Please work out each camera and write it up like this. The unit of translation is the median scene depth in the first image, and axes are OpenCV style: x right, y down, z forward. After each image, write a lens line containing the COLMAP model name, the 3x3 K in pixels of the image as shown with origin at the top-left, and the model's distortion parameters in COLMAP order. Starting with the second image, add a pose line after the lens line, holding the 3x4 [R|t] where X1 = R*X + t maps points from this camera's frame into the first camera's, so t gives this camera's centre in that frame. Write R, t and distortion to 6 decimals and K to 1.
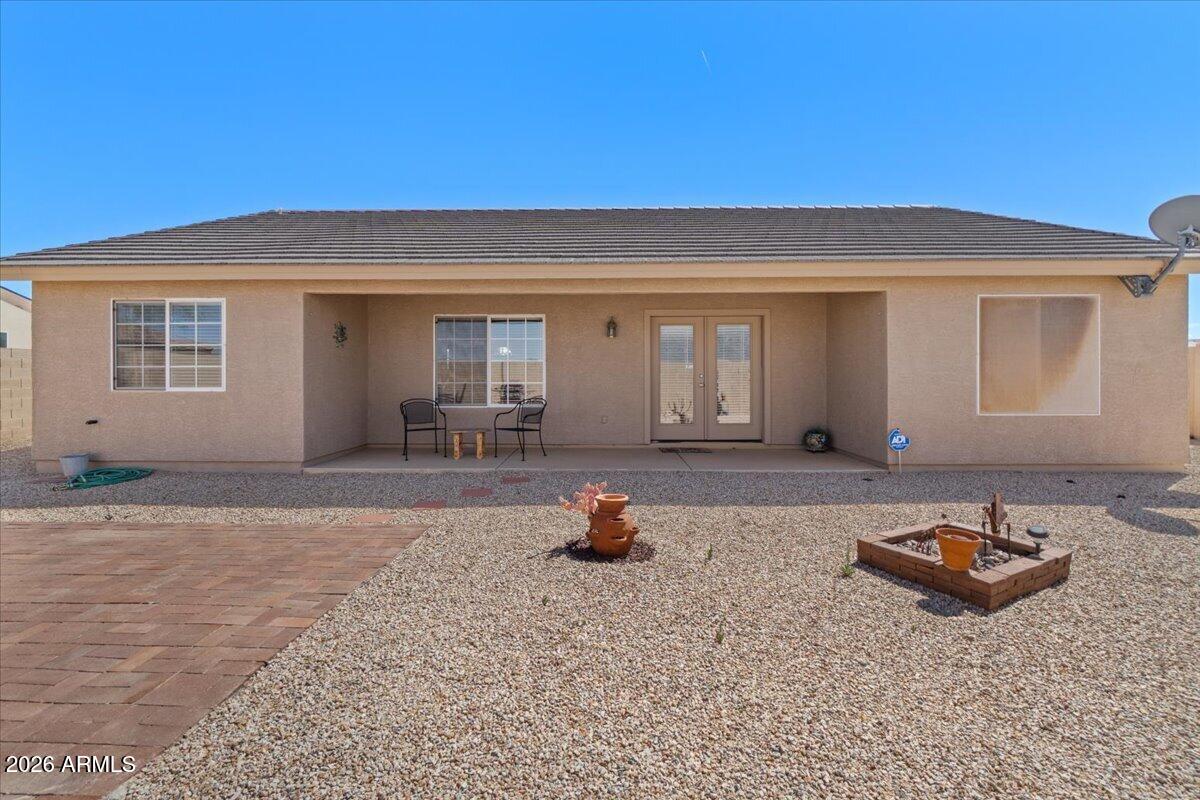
lens RADIAL K [[540.3, 0, 589.5], [0, 540.3, 378.2], [0, 0, 1]] dist [-0.004826, -0.000310]
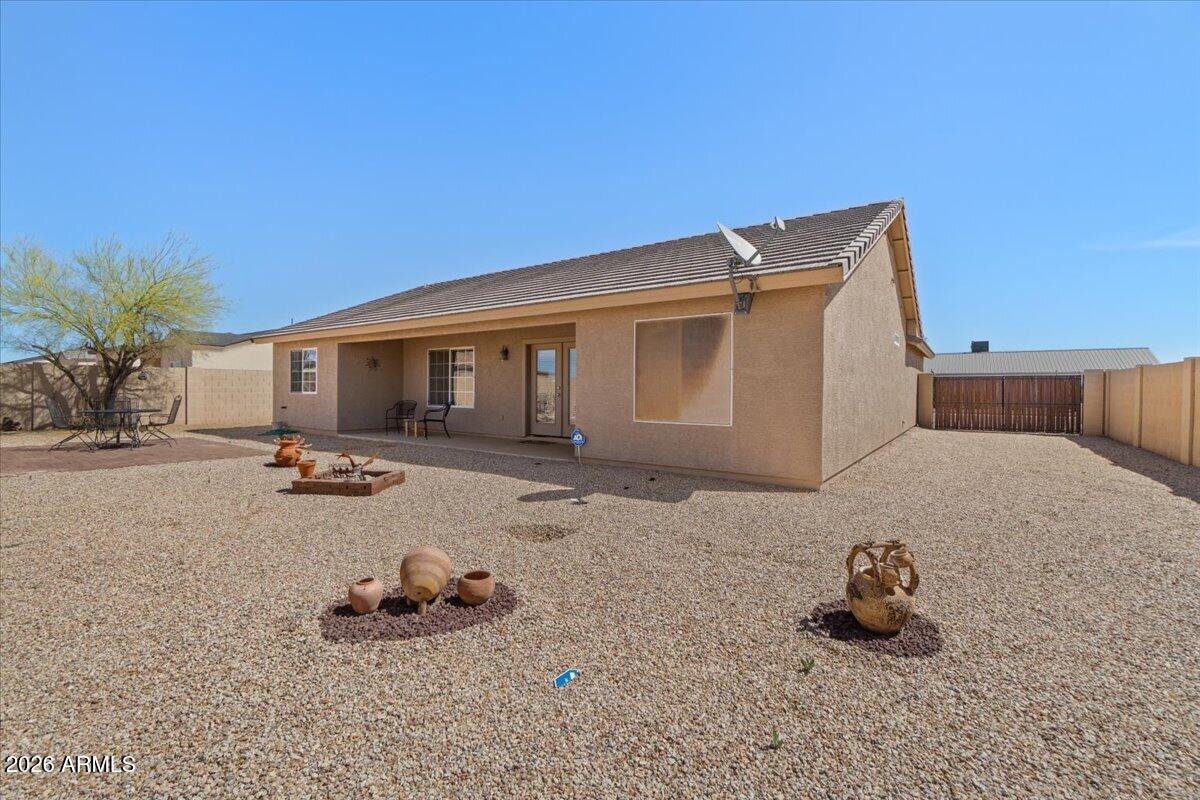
lens RADIAL K [[513.4, 0, 558.2], [0, 513.4, 393.9], [0, 0, 1]] dist [0.000510, 0.000085]
pose [[0.809521, 0.012077, -0.586967, 1.180164], [-0.008026, 0.999923, 0.009505, -0.001764], [0.587036, -0.002984, 0.809555, -0.019368]]
